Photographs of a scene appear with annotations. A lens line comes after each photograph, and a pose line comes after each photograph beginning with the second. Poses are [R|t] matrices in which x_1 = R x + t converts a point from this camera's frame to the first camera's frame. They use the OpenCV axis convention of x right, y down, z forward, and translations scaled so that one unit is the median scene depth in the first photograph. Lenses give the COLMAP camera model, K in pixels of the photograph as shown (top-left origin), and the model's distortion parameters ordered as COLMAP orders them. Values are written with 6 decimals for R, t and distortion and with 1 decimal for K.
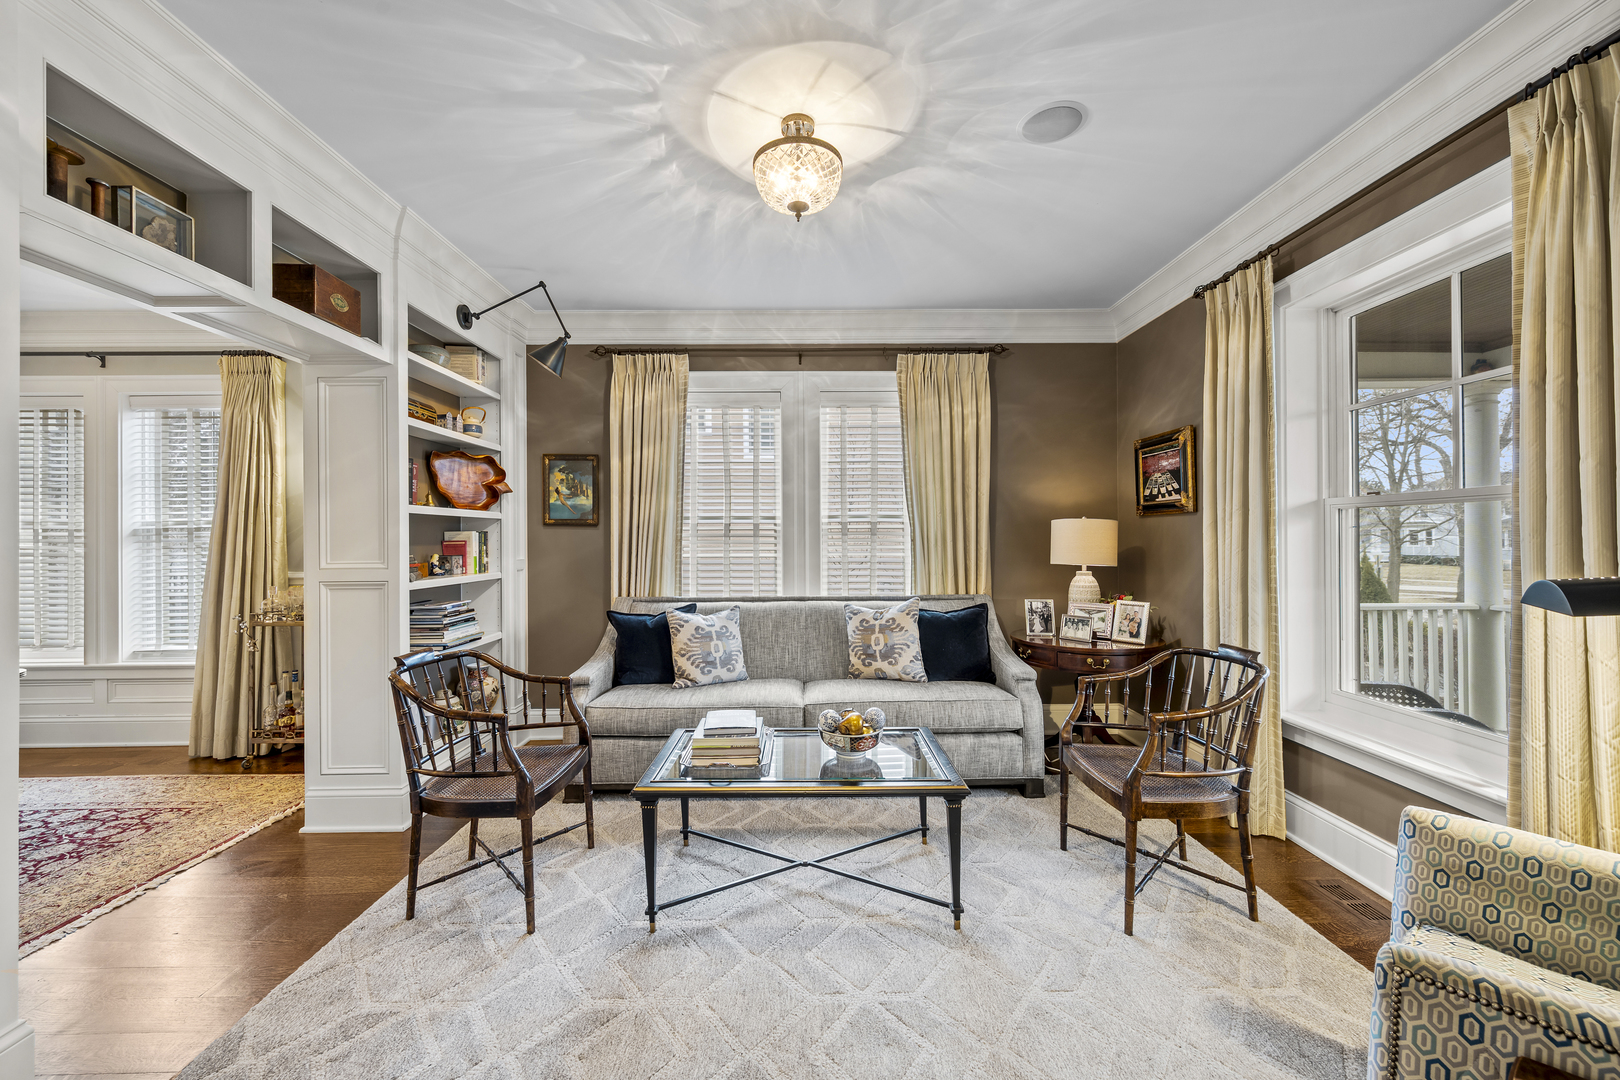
lens RADIAL K [[637.2, 0, 808.3], [0, 637.2, 536.1], [0, 0, 1]] dist [-0.000194, -0.000096]
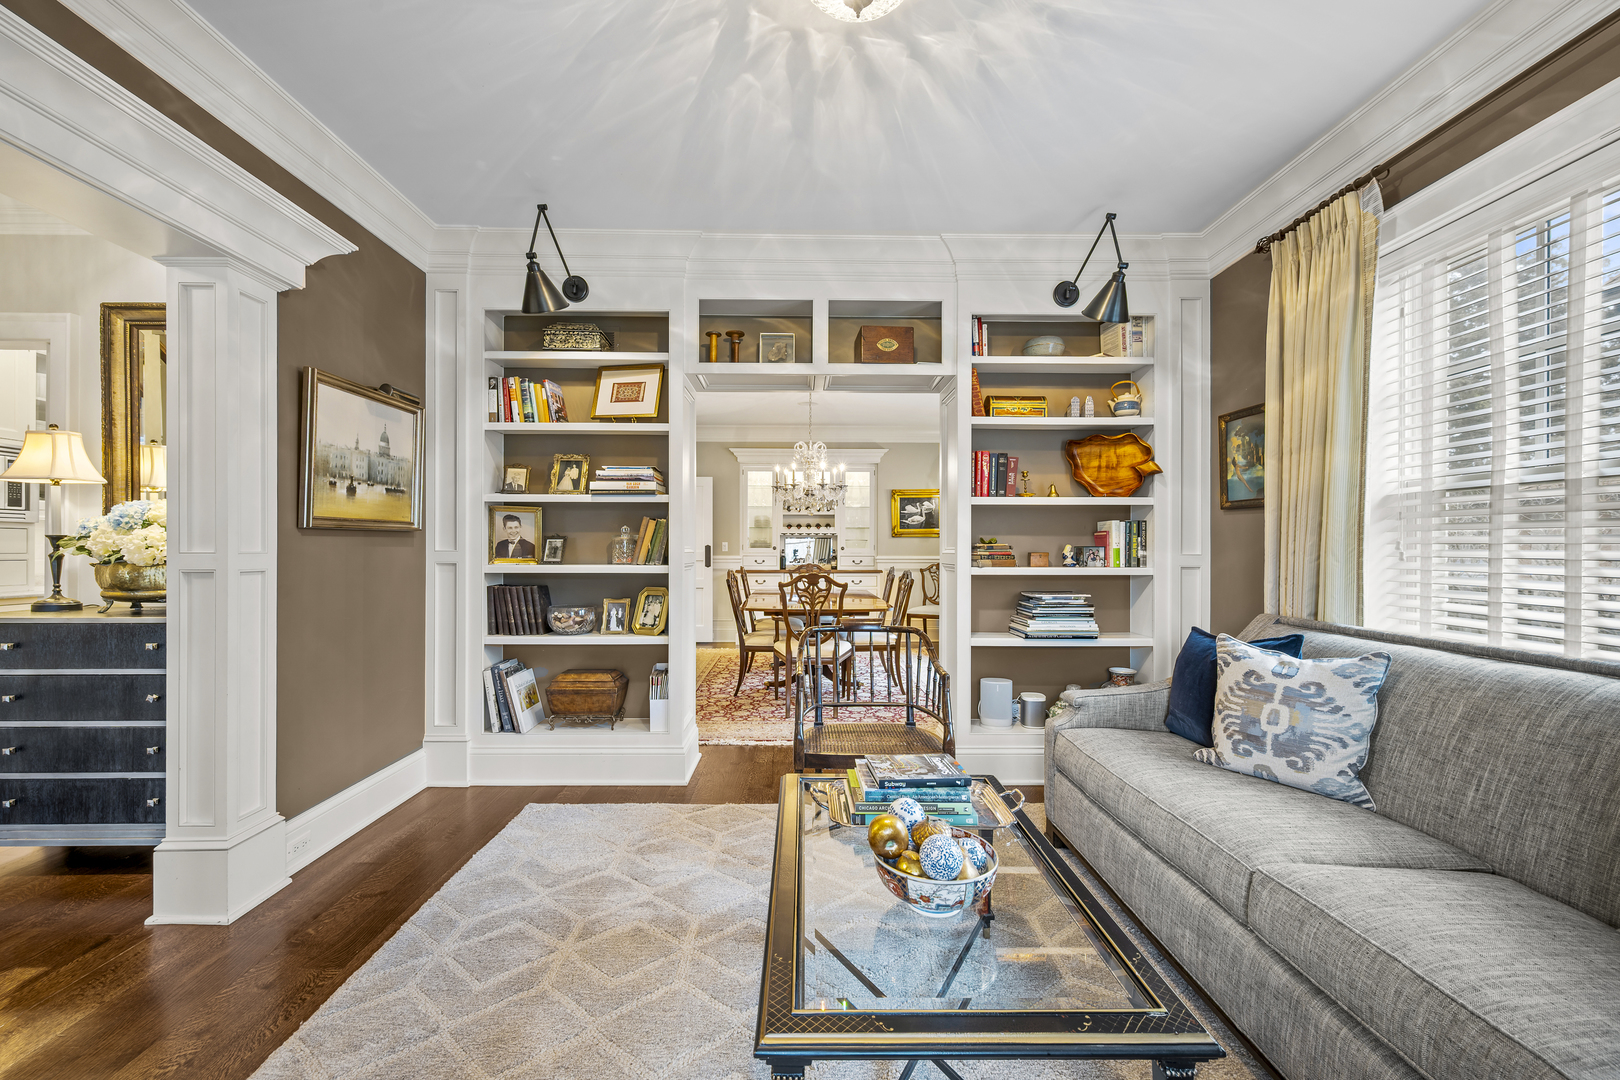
lens RADIAL K [[637.2, 0, 807.4], [0, 637.2, 548.0], [0, 0, 1]] dist [-0.000194, -0.000096]
pose [[0.003564, 0.007081, -0.999969, 0.475339], [0.003069, 0.999970, 0.007092, 0.030173], [0.999989, -0.003094, 0.003542, 0.708597]]
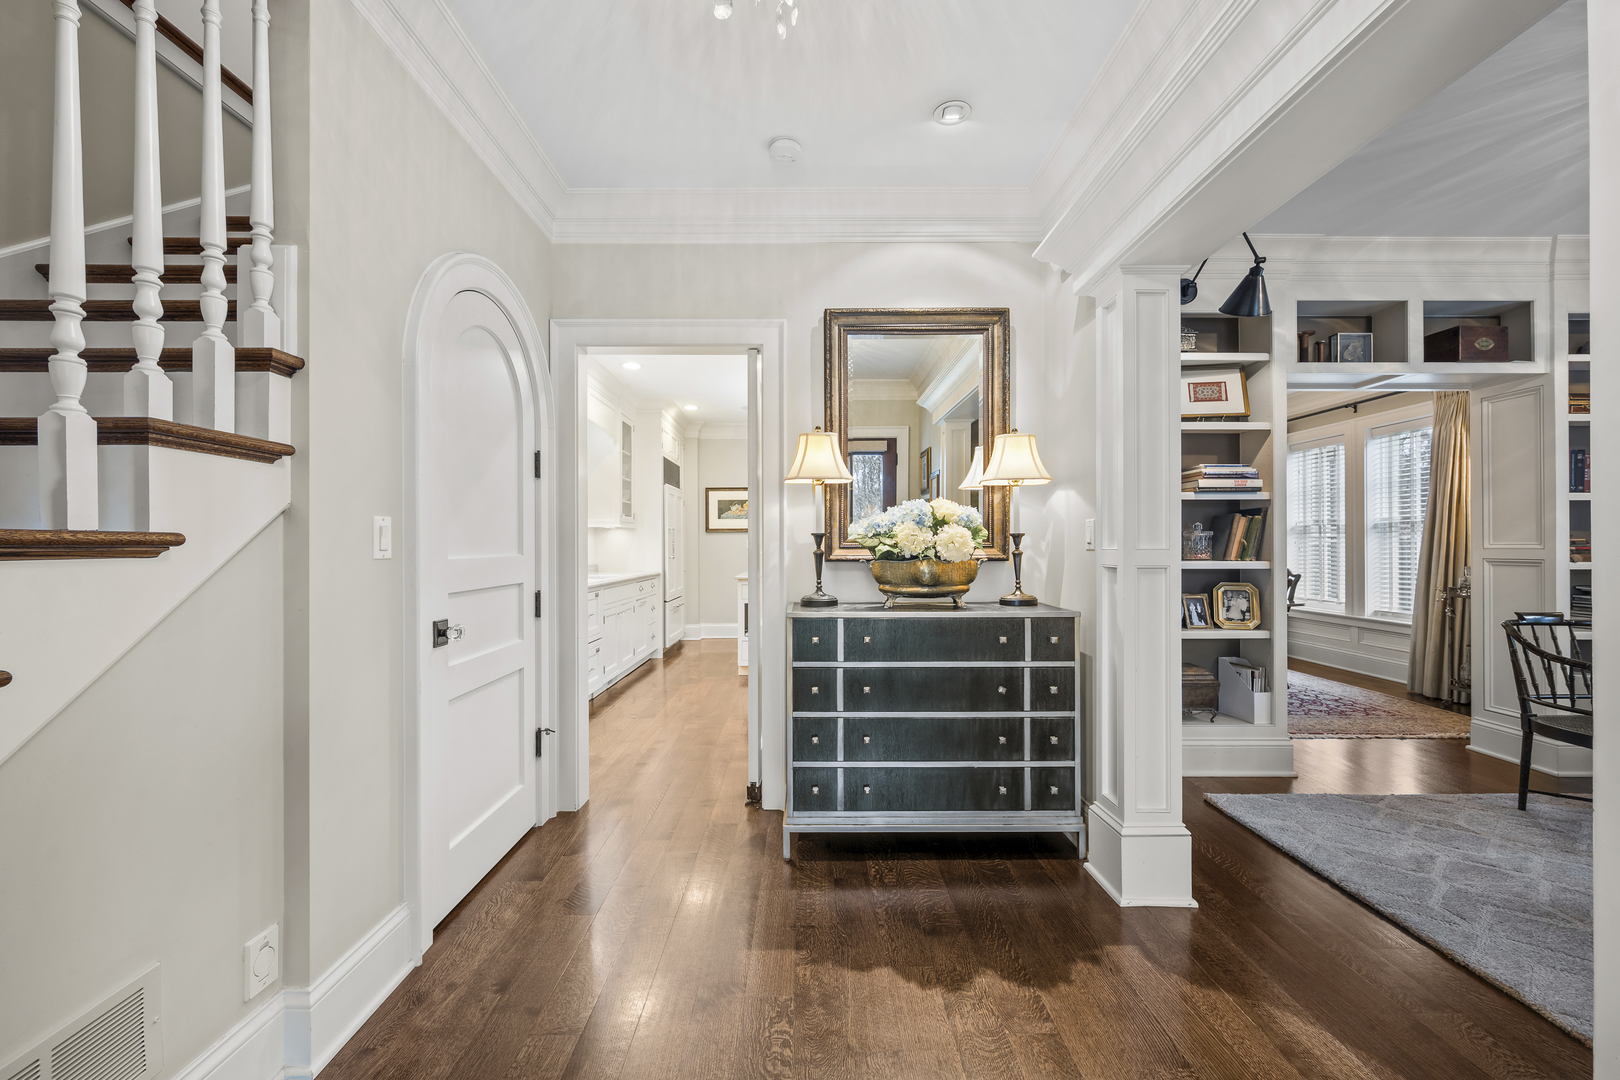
lens RADIAL K [[637.2, 0, 811.6], [0, 637.2, 541.5], [0, 0, 1]] dist [-0.000194, -0.000096]
pose [[-0.009355, 0.002107, -0.999954, 0.504784], [0.006341, 0.999978, 0.002048, 0.025458], [0.999936, -0.006321, -0.009368, -0.322528]]
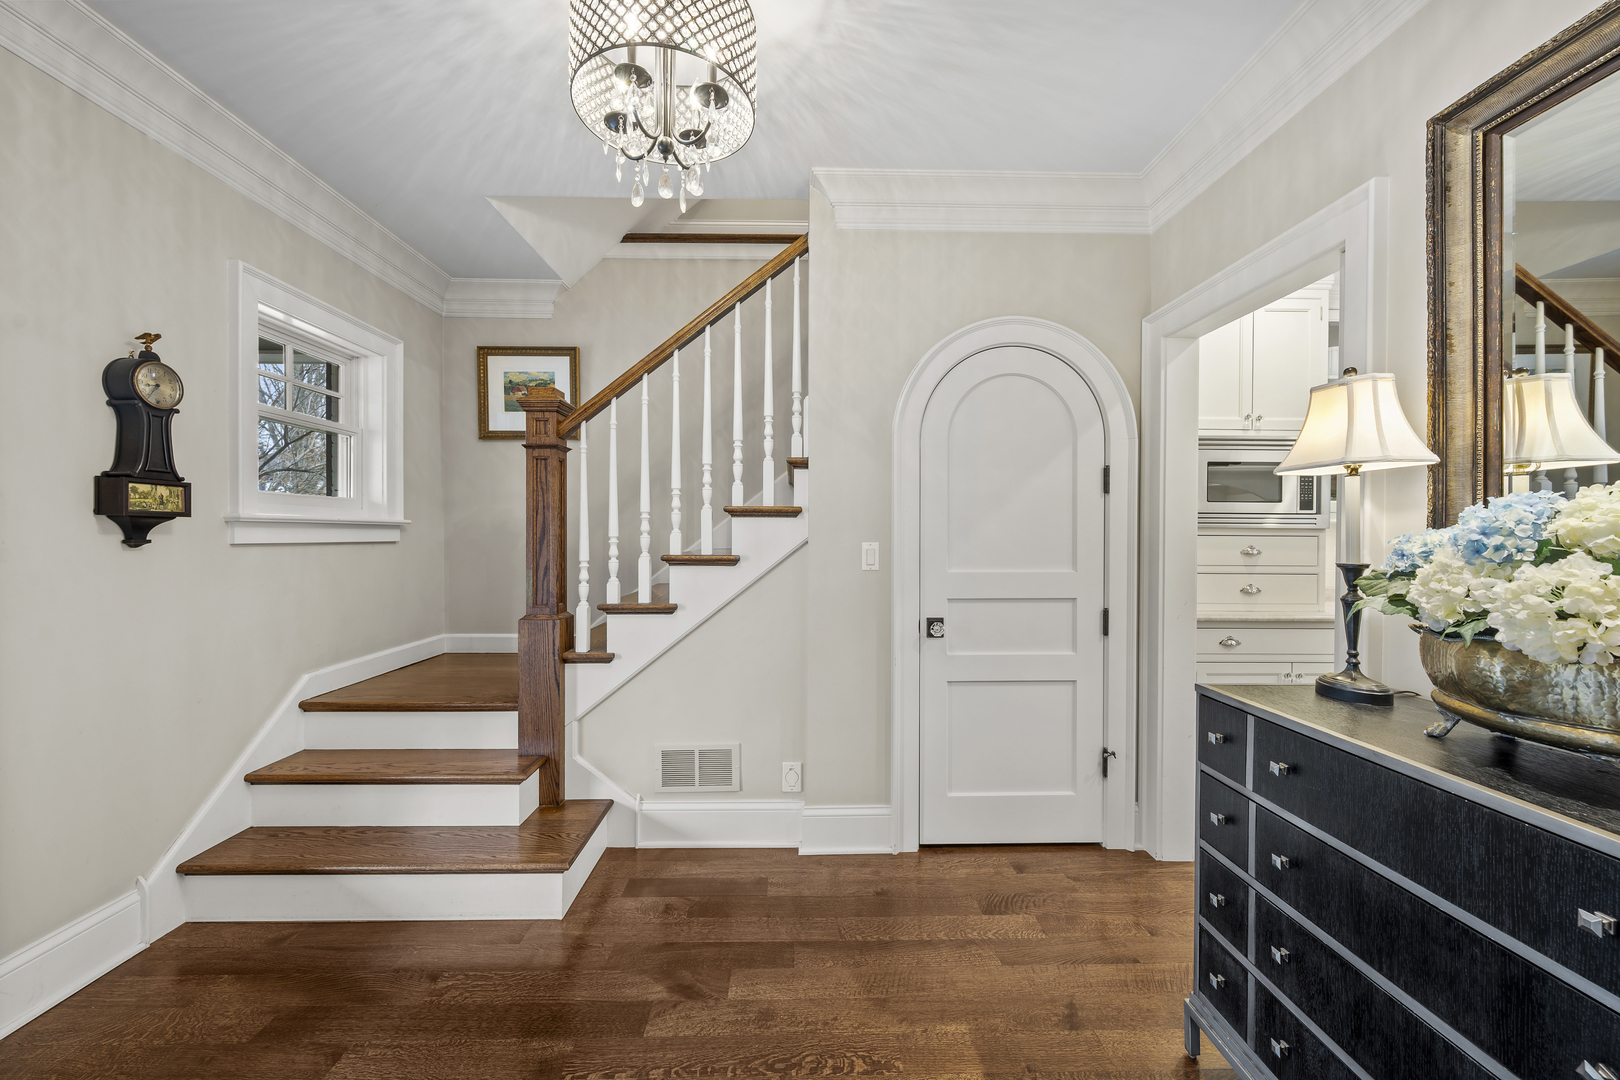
lens RADIAL K [[637.2, 0, 806.1], [0, 637.2, 536.9], [0, 0, 1]] dist [-0.000194, -0.000096]
pose [[-0.999982, 0.003883, -0.004560, 0.021201], [0.003881, 0.999992, 0.000340, -0.007264], [0.004562, 0.000322, -0.999990, 0.170431]]
